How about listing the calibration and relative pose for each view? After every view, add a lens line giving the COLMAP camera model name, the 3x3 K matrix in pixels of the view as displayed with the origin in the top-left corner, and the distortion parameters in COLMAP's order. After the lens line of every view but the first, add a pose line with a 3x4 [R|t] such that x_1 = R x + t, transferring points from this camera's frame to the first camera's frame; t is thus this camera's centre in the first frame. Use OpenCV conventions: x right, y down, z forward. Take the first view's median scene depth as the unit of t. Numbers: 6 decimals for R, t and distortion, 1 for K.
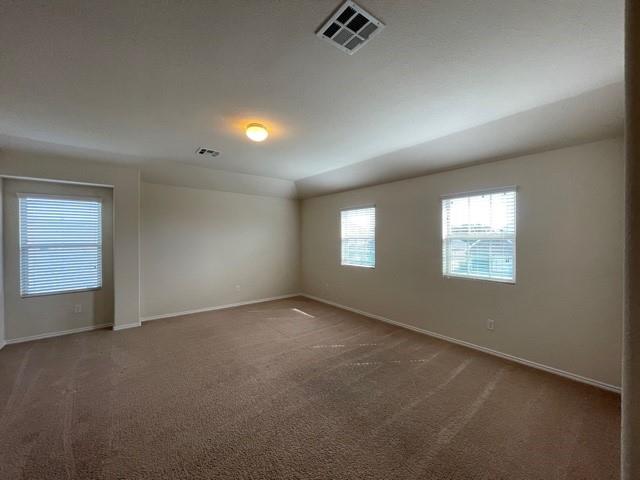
lens RADIAL K [[258.0, 0, 321.2], [0, 258.0, 238.2], [0, 0, 1]] dist [0.001915, -0.001745]
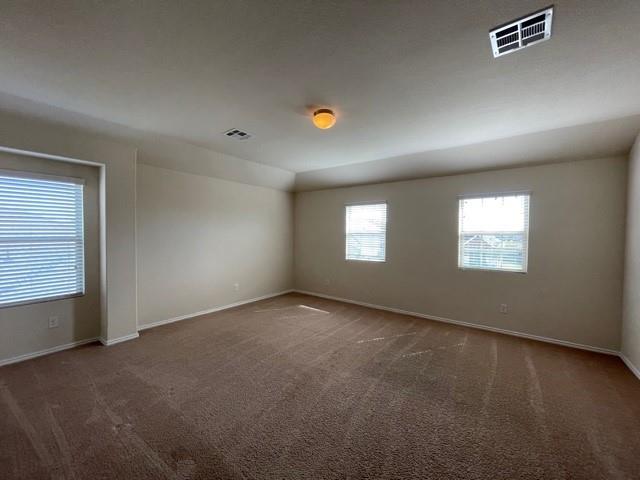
lens RADIAL K [[258.0, 0, 320.1], [0, 258.0, 238.9], [0, 0, 1]] dist [0.001915, -0.001745]
pose [[0.969407, 0.003929, 0.245428, -0.351990], [-0.010108, 0.999663, 0.023921, -0.000010], [-0.245251, -0.025670, 0.969120, 0.064259]]
